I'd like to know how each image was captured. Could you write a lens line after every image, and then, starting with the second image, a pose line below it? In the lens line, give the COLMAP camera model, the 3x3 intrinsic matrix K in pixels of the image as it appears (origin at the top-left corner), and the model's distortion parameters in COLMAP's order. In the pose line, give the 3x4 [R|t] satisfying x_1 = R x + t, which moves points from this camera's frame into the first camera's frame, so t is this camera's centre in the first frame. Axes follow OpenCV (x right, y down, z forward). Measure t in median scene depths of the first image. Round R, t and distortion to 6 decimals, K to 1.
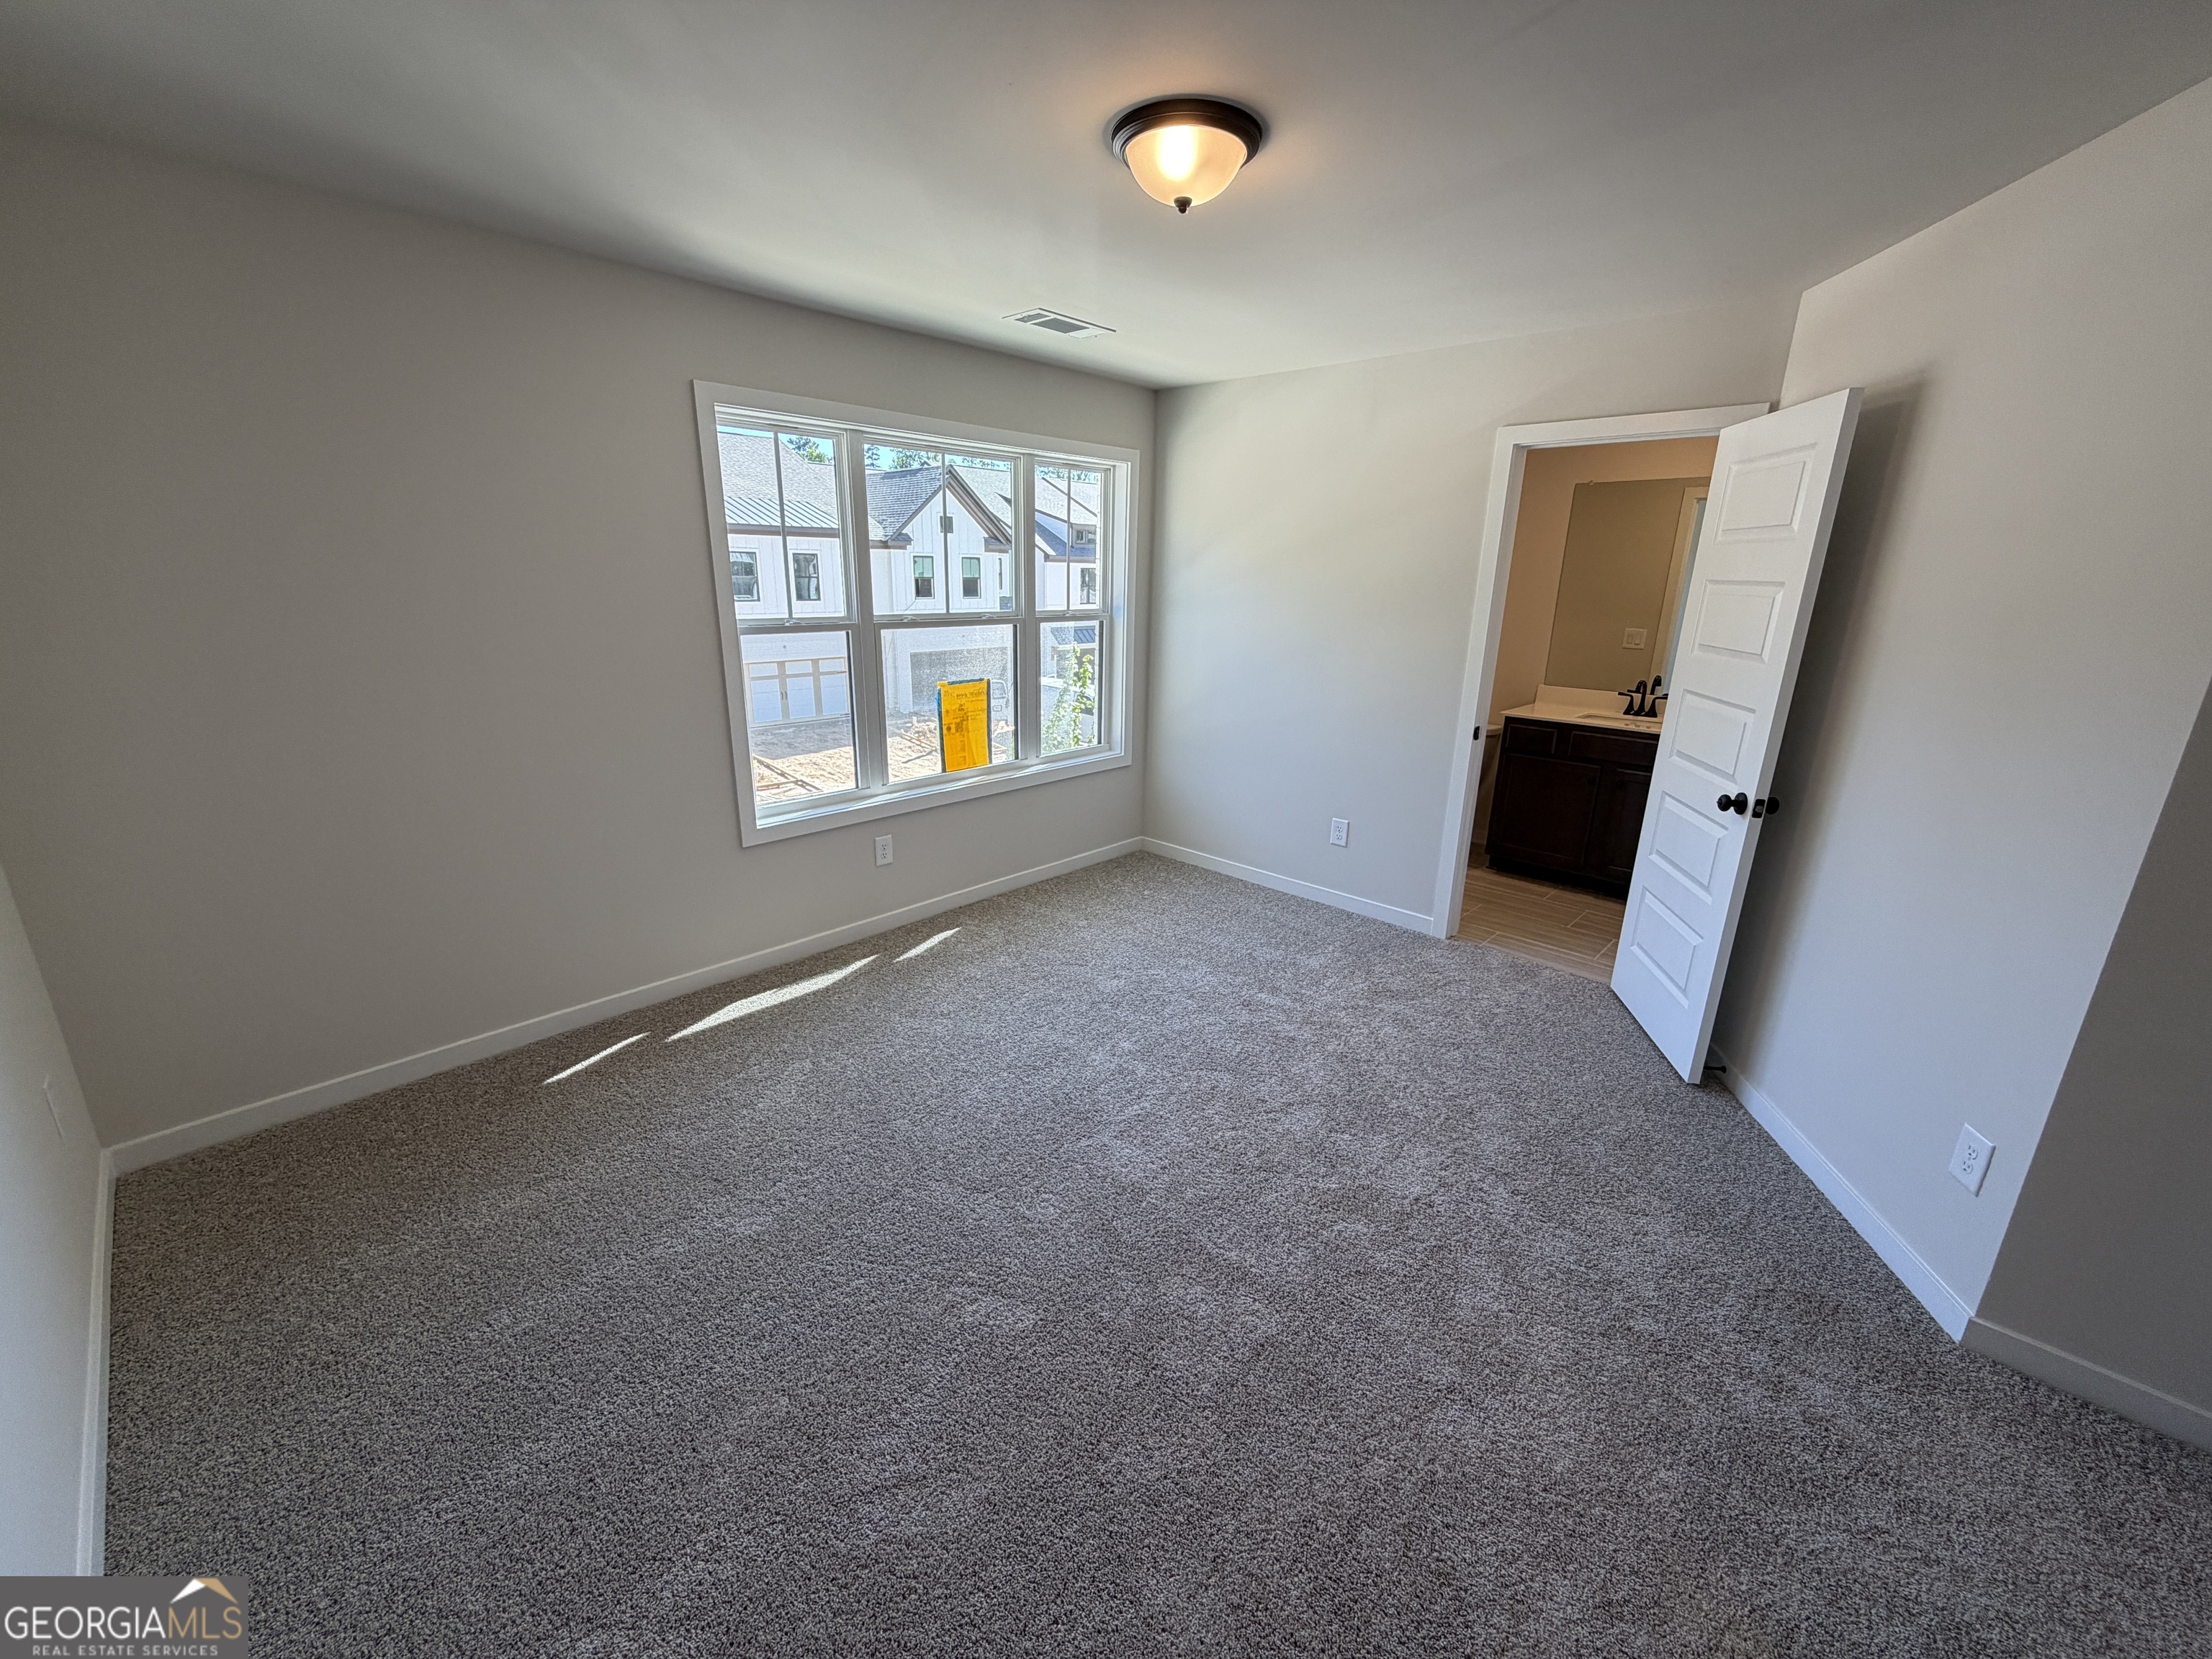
lens RADIAL K [[876.5, 0, 1105.9], [0, 876.5, 832.5], [0, 0, 1]] dist [0.000397, 0.000165]
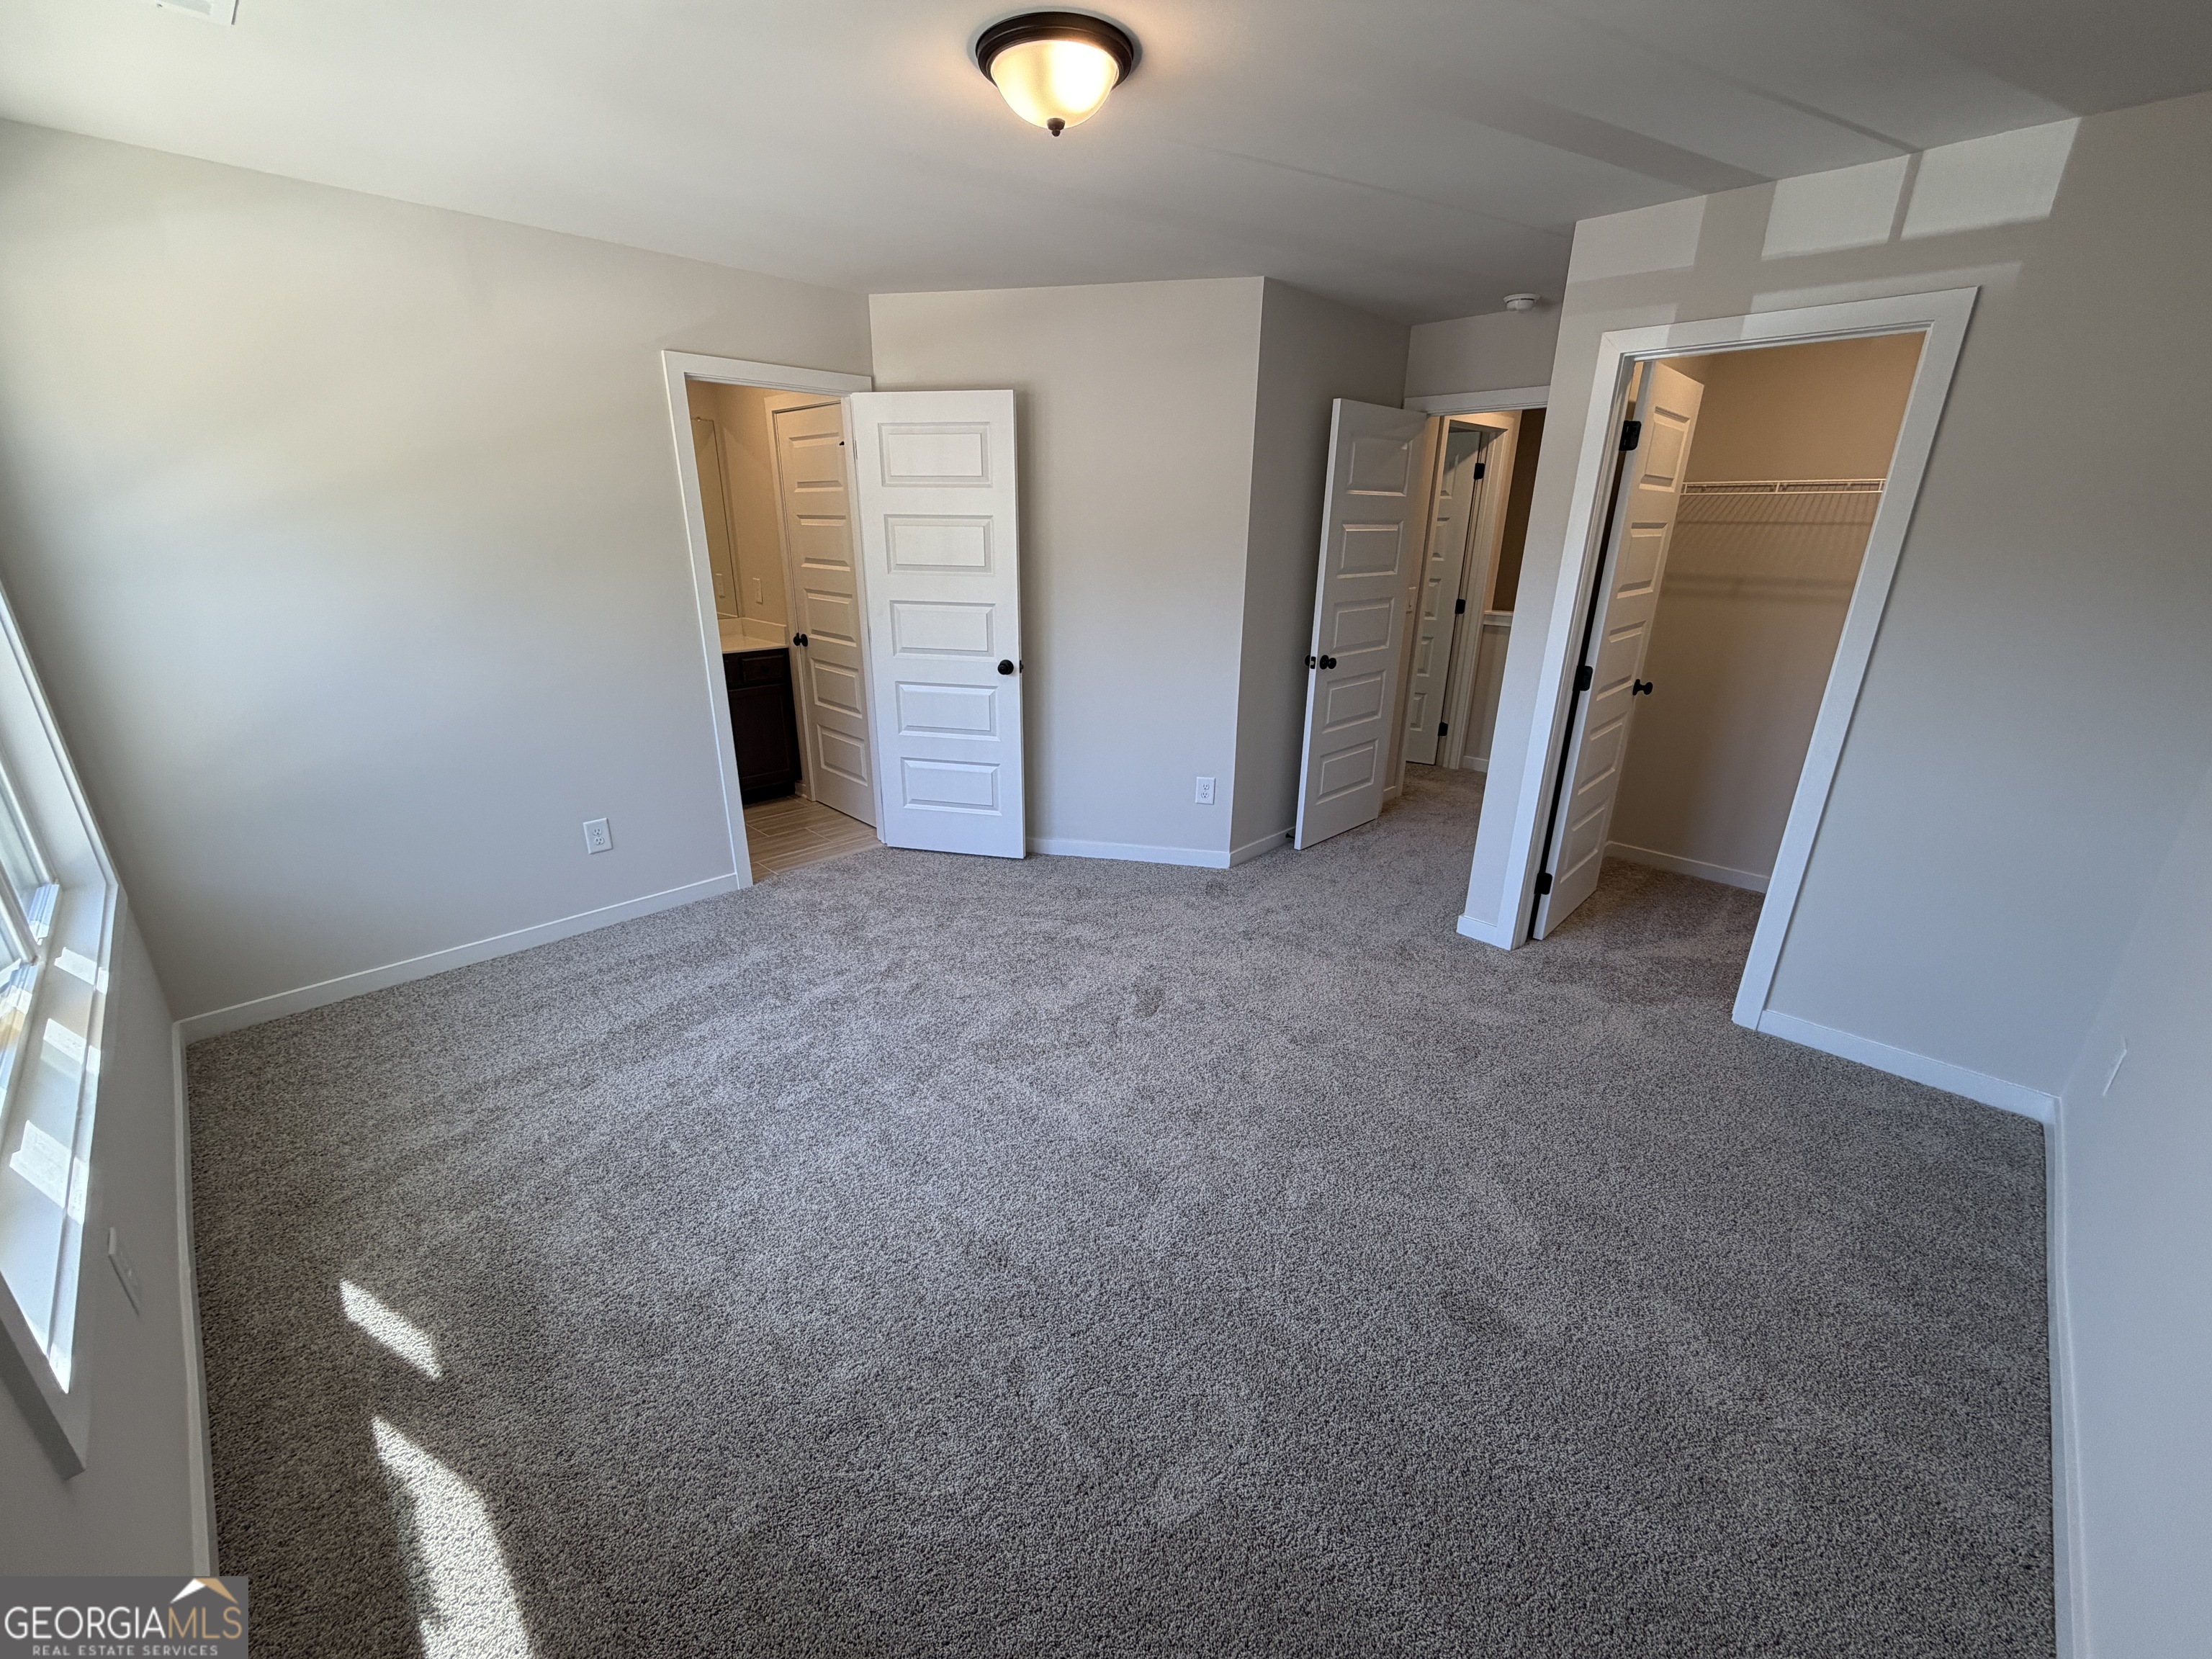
lens RADIAL K [[883.9, 0, 1101.1], [0, 883.9, 832.3], [0, 0, 1]] dist [0.000286, 0.000278]
pose [[0.020435, -0.351488, 0.935969, -0.606064], [0.275105, 0.902004, 0.332726, -0.183043], [-0.961197, 0.250691, 0.115128, 0.570283]]
